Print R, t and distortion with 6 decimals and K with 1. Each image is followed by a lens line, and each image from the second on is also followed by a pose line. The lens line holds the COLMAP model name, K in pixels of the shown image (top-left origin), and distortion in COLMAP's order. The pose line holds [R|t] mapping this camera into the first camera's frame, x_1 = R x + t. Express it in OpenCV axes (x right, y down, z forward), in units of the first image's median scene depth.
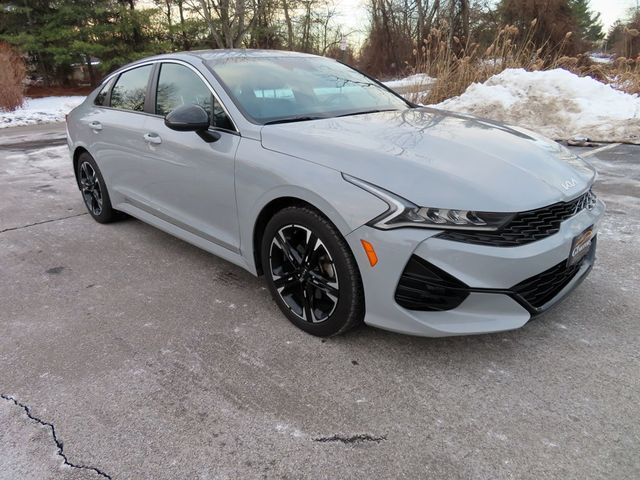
lens RADIAL K [[455.3, 0, 320.0], [0, 455.3, 240.0], [0, 0, 1]] dist [-0.008429, 0.001307]
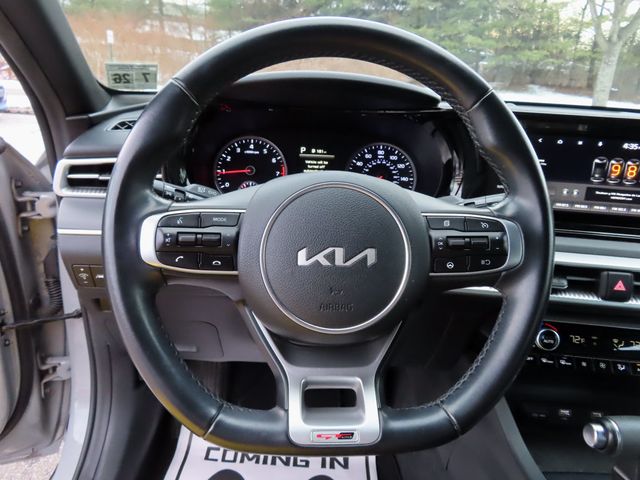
lens RADIAL K [[455.8, 0, 318.9], [0, 455.8, 240.8], [0, 0, 1]] dist [-0.003846, 0.000639]
pose [[0.692378, 0.307481, -0.652739, 0.026613], [-0.310791, 0.943521, 0.114793, -0.034642], [0.651169, 0.123385, 0.748835, 0.118746]]
